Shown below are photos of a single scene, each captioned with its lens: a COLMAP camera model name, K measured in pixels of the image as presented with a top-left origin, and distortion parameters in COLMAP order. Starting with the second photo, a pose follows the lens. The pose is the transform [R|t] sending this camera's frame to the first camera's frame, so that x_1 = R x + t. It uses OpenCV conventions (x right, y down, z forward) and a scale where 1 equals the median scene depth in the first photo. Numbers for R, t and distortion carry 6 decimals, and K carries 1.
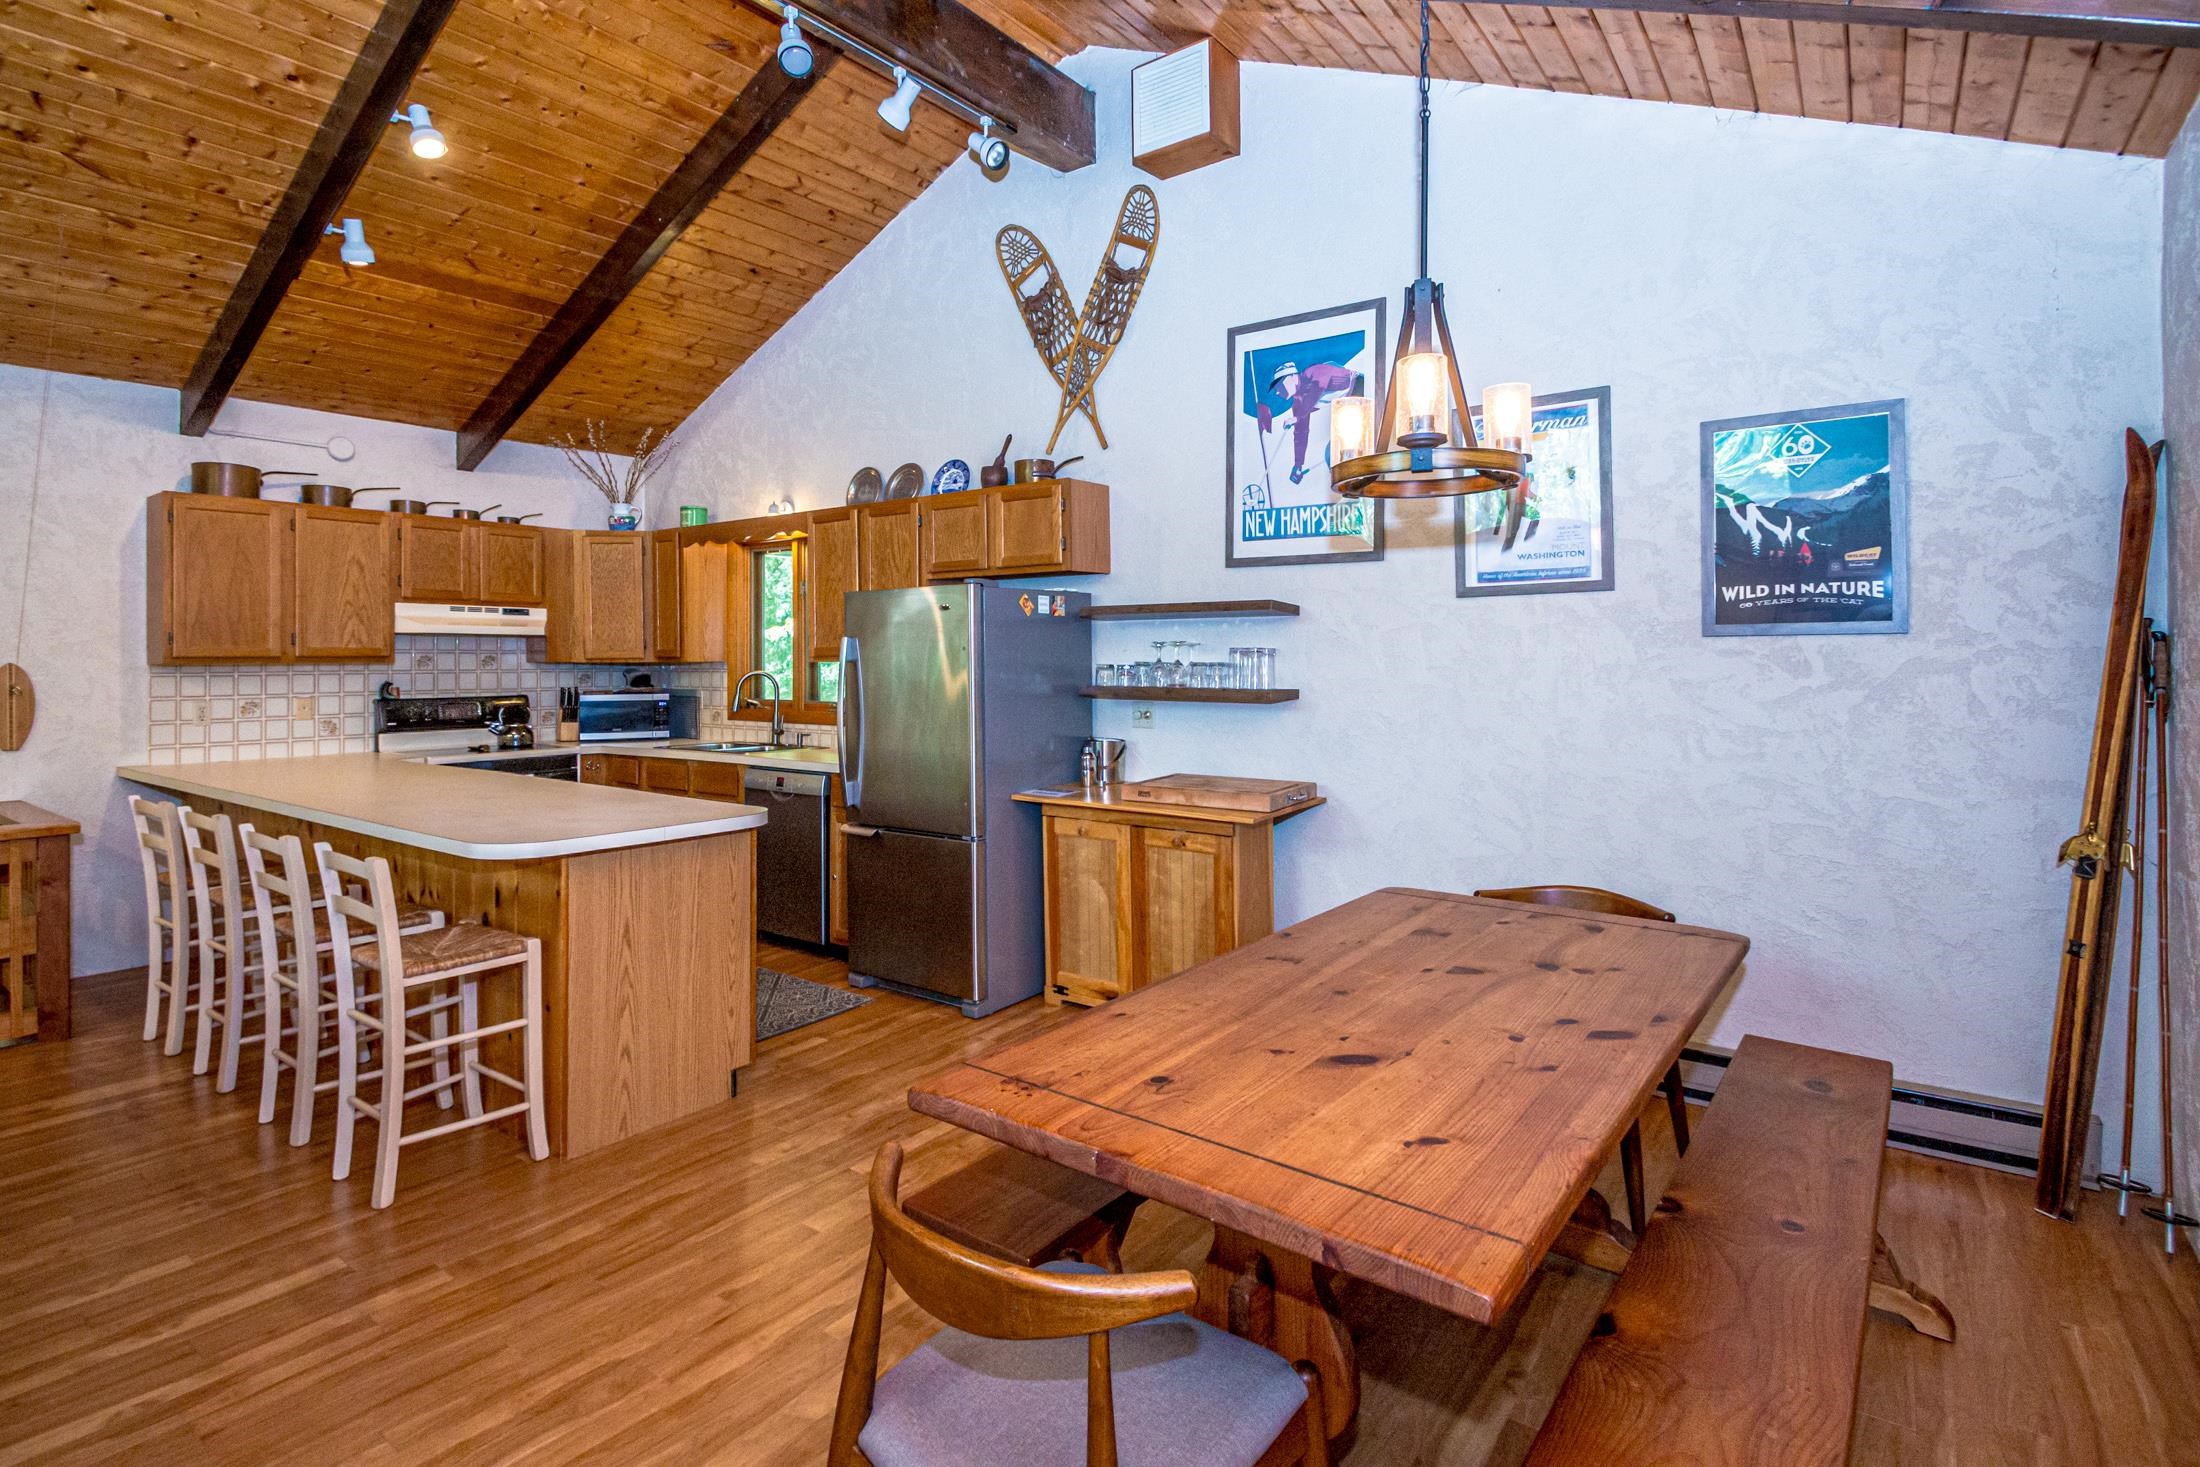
lens RADIAL K [[1064.1, 0, 1108.1], [0, 1064.1, 681.6], [0, 0, 1]] dist [0.000668, 0.000353]
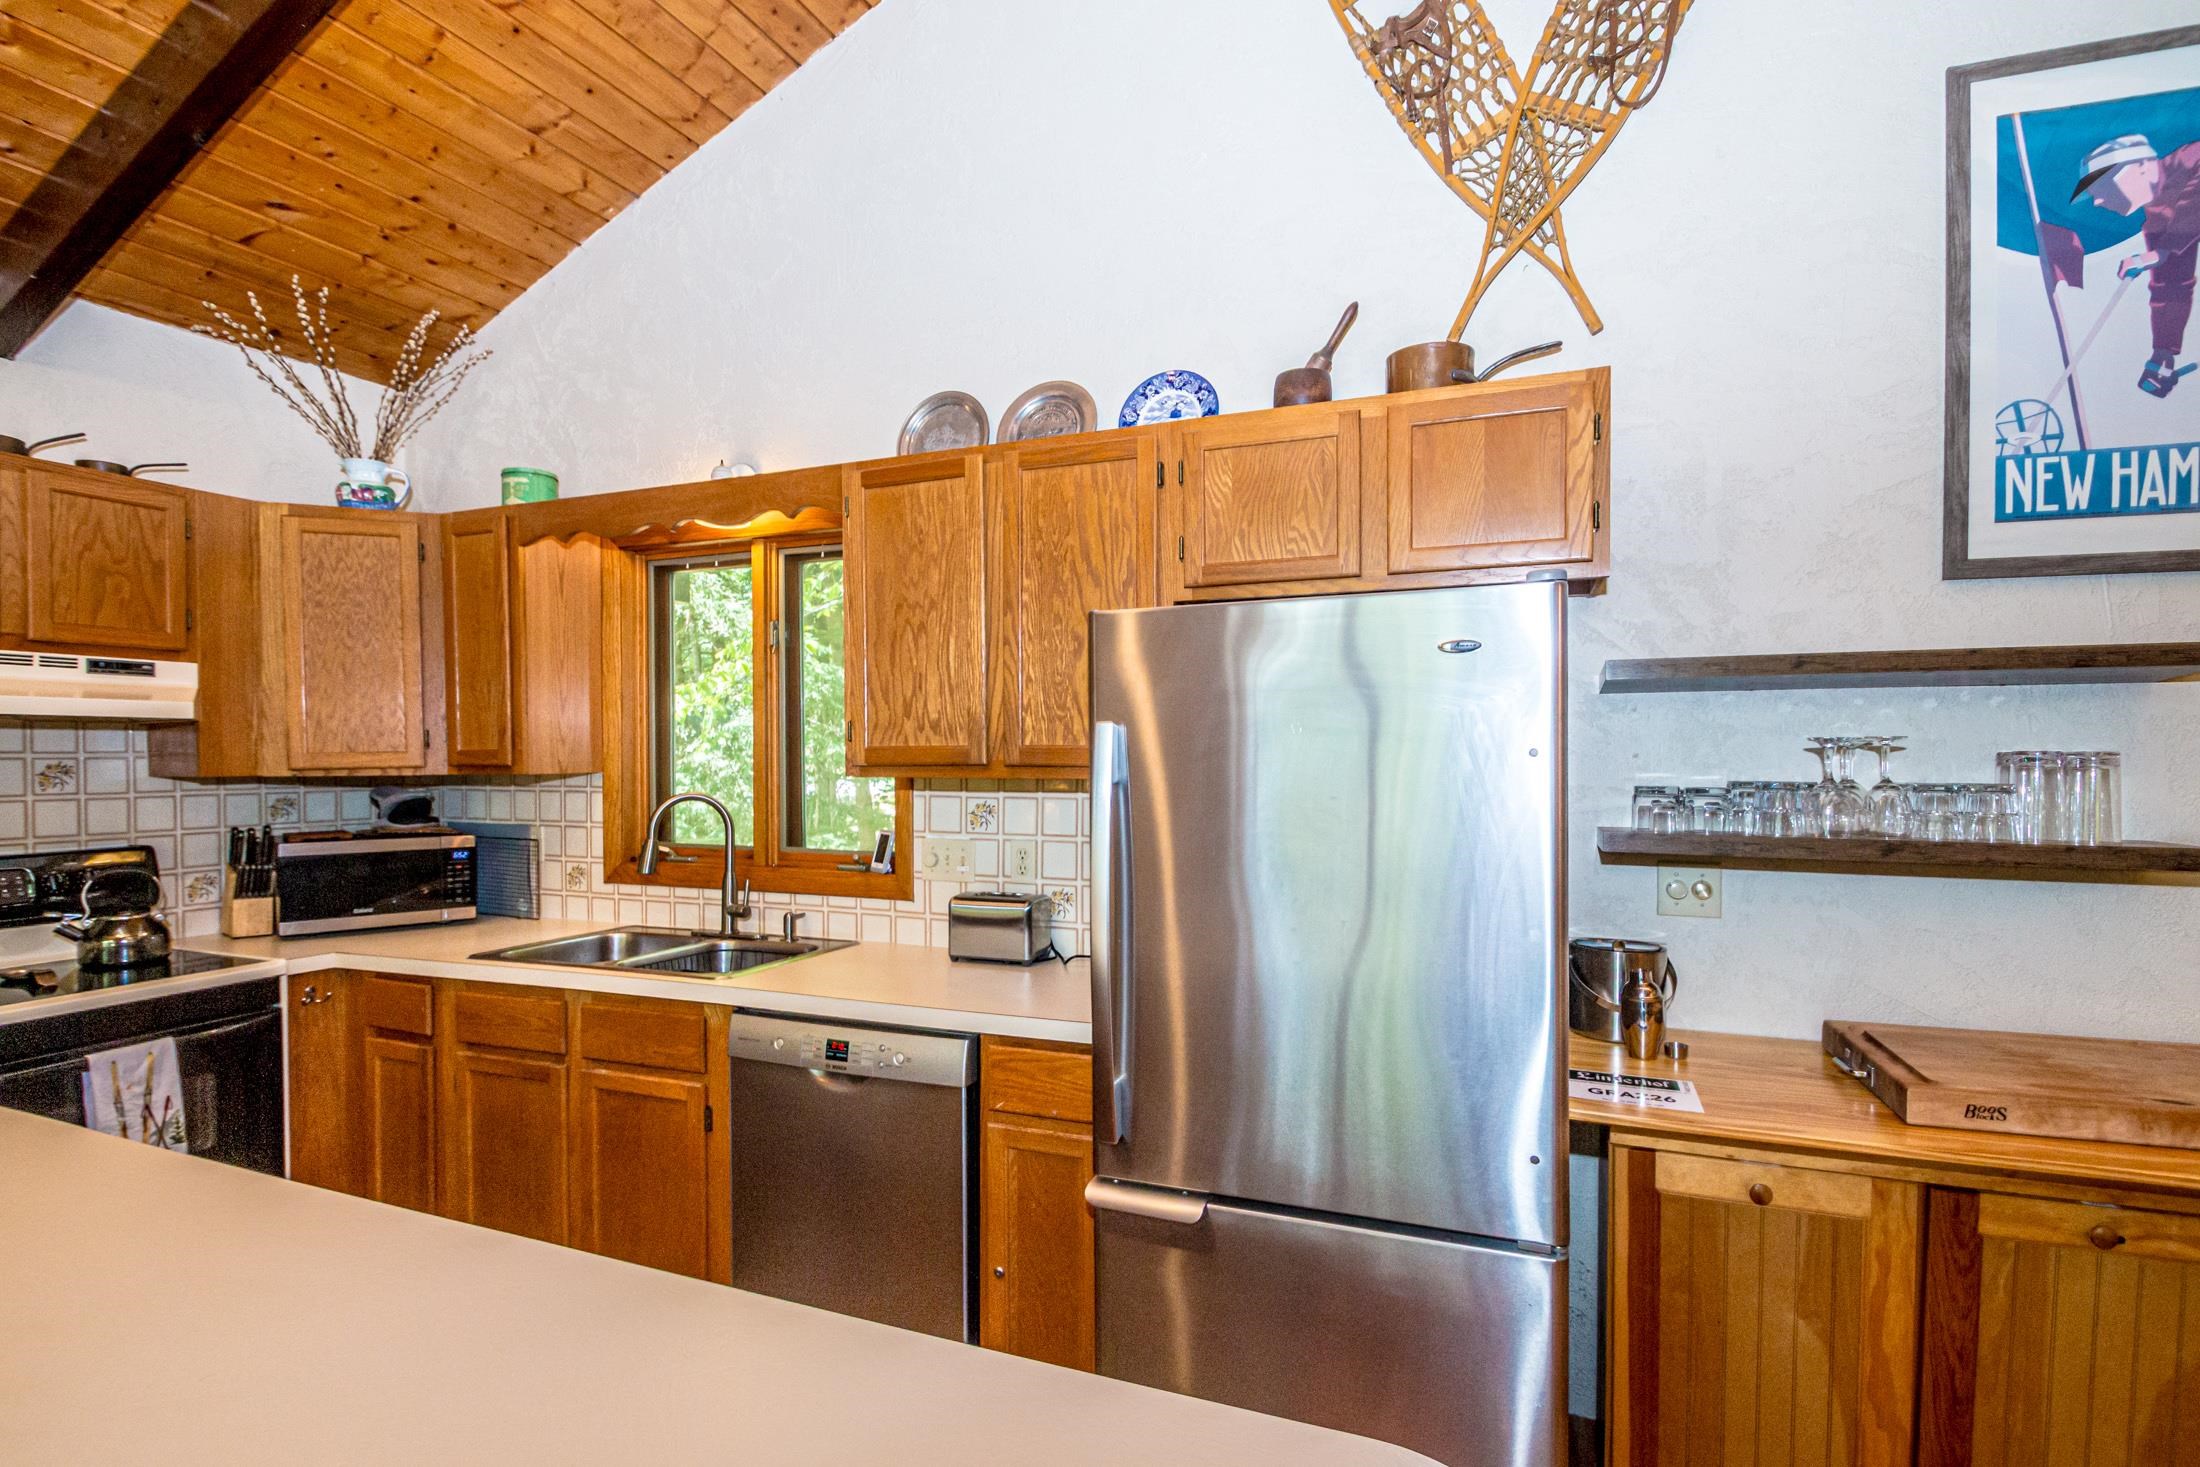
lens RADIAL K [[1041.5, 0, 1098.4], [0, 1041.5, 779.6], [0, 0, 1]] dist [0.009779, -0.013699]
pose [[0.969630, -0.008186, 0.244439, -0.296439], [0.006730, 0.999954, 0.006793, -0.020455], [-0.244484, -0.004942, 0.969641, 0.531169]]
